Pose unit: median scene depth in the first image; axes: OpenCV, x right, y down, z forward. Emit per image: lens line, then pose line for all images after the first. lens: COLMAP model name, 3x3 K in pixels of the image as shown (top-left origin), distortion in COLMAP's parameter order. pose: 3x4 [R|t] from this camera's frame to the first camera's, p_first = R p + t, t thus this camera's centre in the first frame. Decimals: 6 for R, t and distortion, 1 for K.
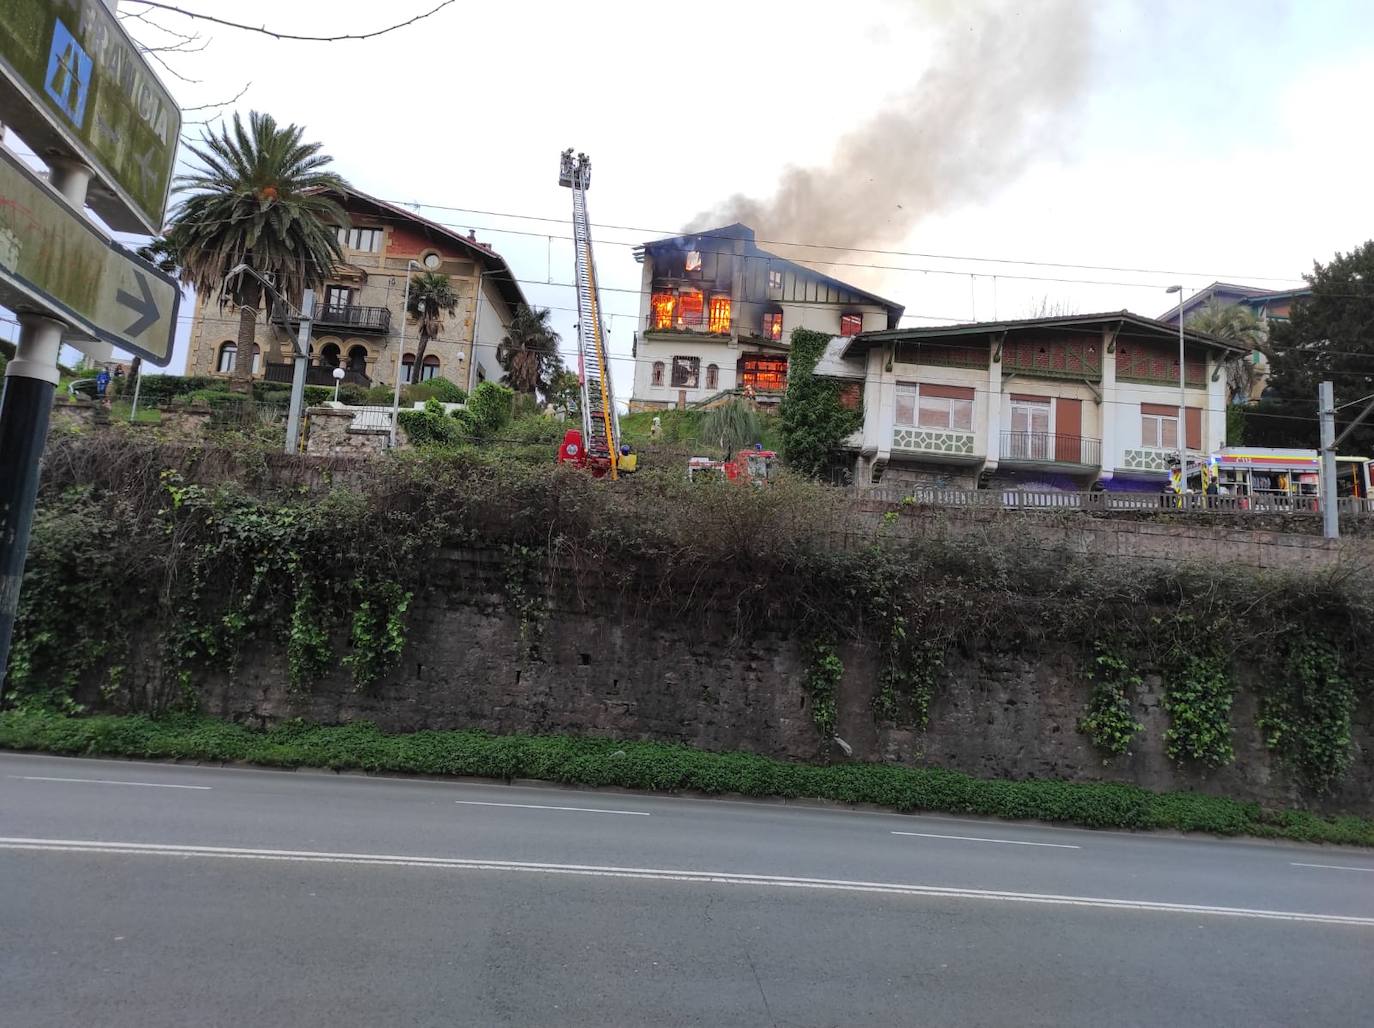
lens RADIAL K [[1033.1, 0, 667.0], [0, 1033.1, 506.9], [0, 0, 1]] dist [0.090893, -0.095231]
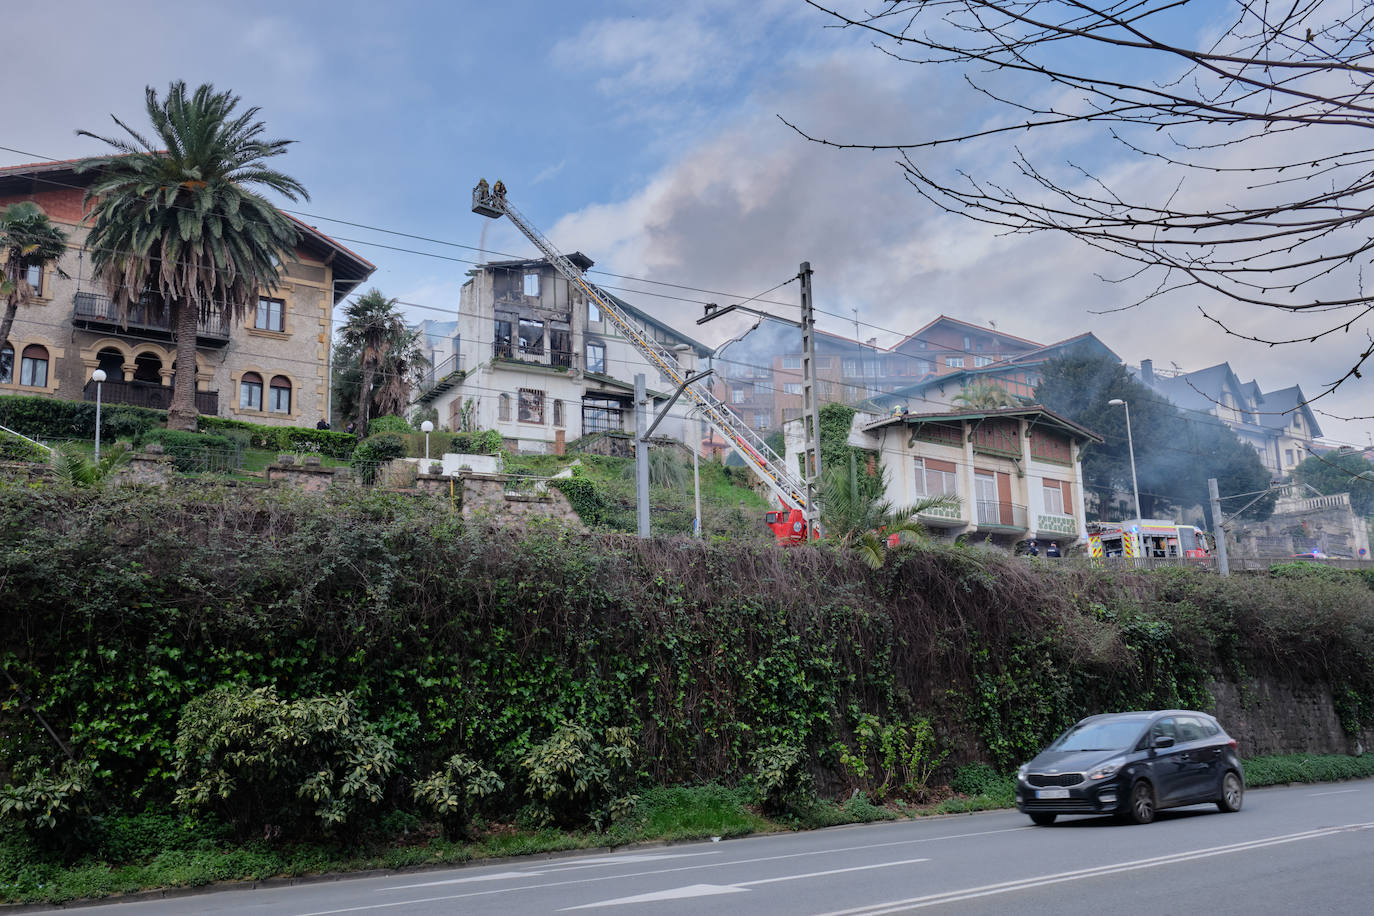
lens RADIAL K [[1343.8, 0, 687.0], [0, 1343.8, 458.0], [0, 0, 1]] dist [0.006979, 0.012065]
pose [[0.812328, 0.023455, 0.582729, -1.852379], [-0.002294, 0.999312, -0.037024, -0.137536], [-0.583196, 0.028739, 0.811823, -0.131727]]
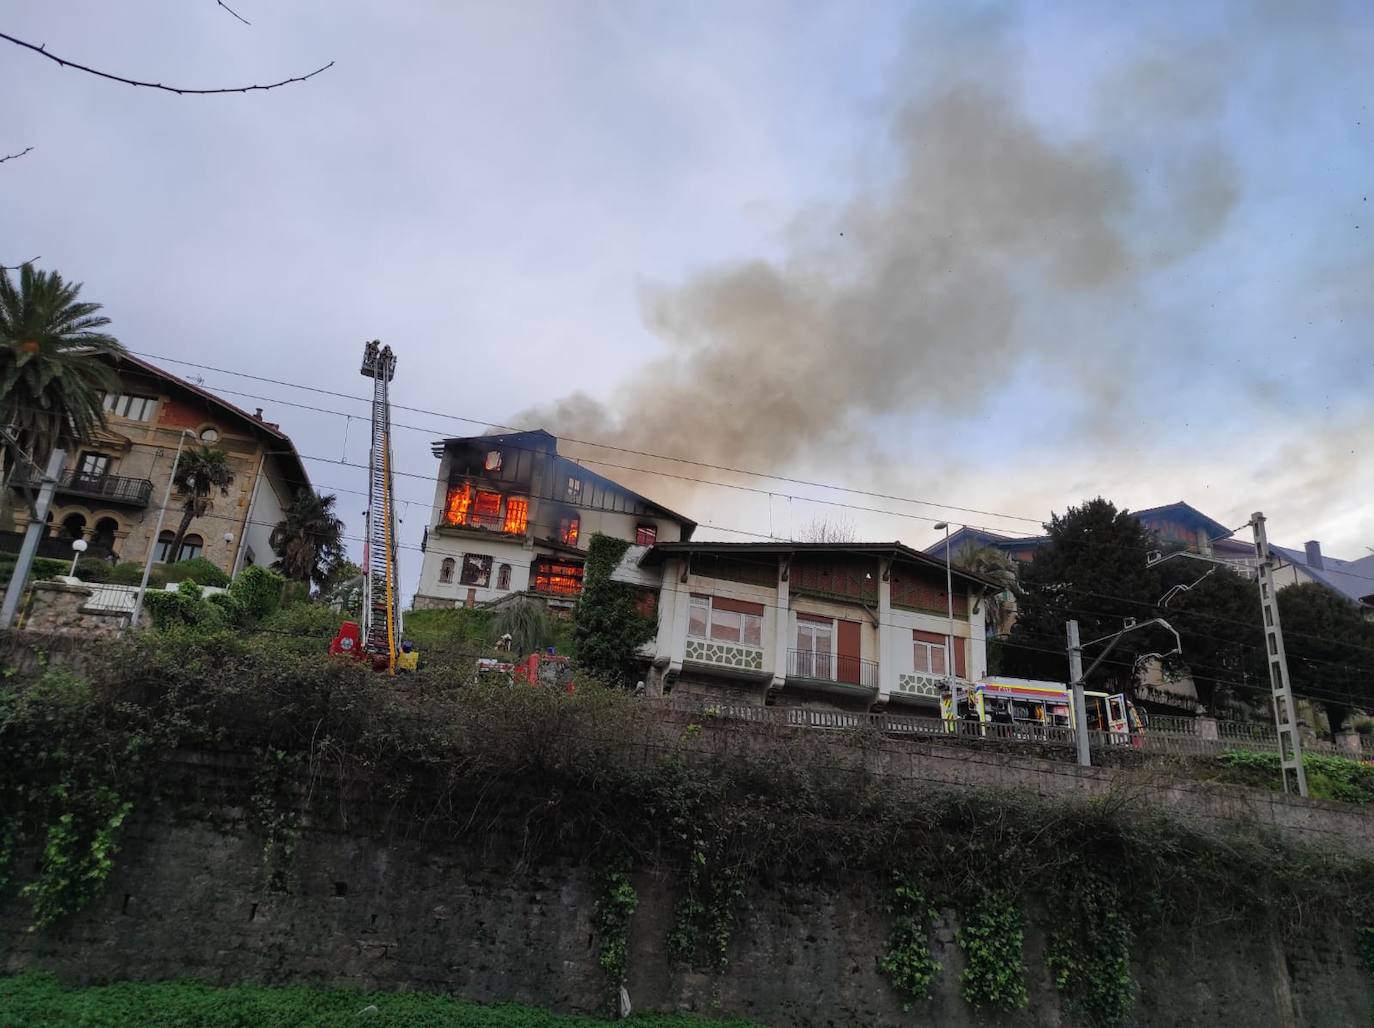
lens RADIAL K [[1037.1, 0, 677.6], [0, 1037.1, 494.4], [0, 0, 1]] dist [0.089800, -0.107783]
pose [[0.975241, 0.084160, 0.204505, -0.012104], [-0.039325, 0.976014, -0.214127, 0.004826], [-0.217621, 0.200783, 0.955158, 0.046803]]
